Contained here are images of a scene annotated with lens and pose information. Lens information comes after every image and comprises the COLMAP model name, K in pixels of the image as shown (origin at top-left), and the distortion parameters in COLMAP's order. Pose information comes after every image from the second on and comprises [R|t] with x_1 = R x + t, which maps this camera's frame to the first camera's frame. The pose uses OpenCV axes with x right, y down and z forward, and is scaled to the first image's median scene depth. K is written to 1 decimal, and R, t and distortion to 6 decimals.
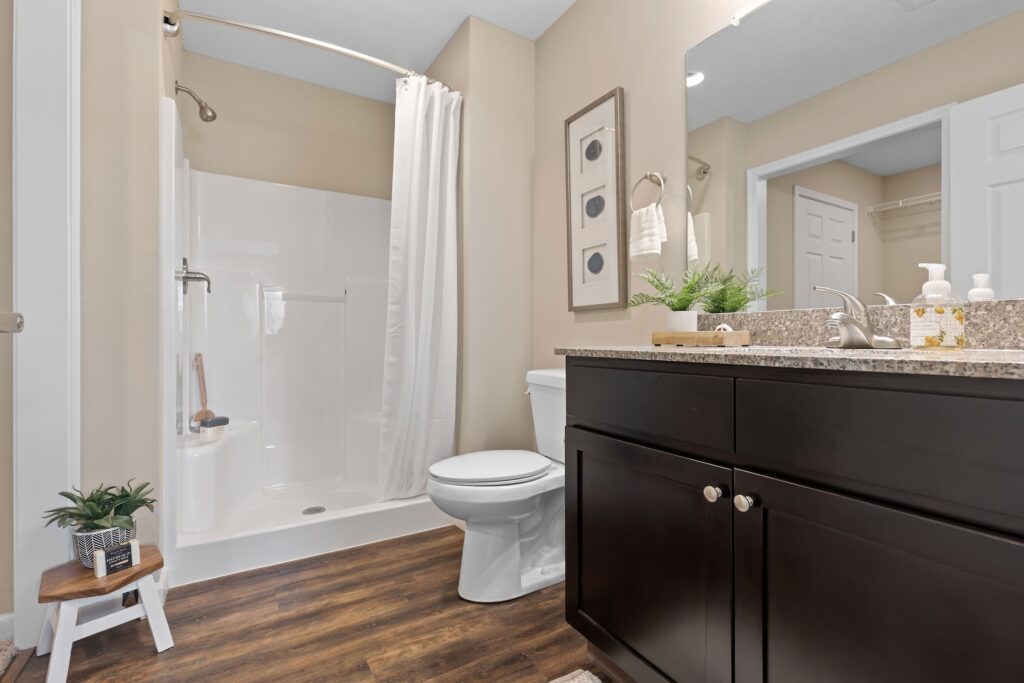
lens RADIAL K [[463.7, 0, 508.1], [0, 463.7, 338.9], [0, 0, 1]] dist [0.004030, 0.000234]
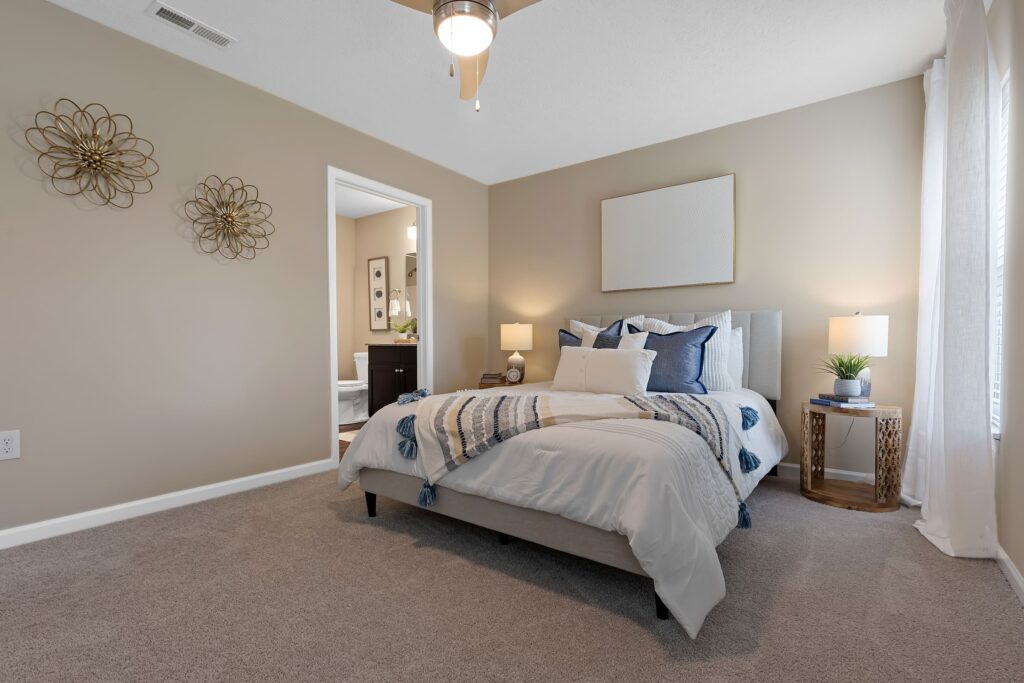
lens RADIAL K [[463.7, 0, 511.2], [0, 463.7, 346.6], [0, 0, 1]] dist [0.004030, 0.000234]
pose [[0.916184, -0.005641, 0.400718, -0.220333], [0.003065, 0.999970, 0.007070, 0.015919], [-0.400746, -0.005249, 0.916174, -2.020367]]
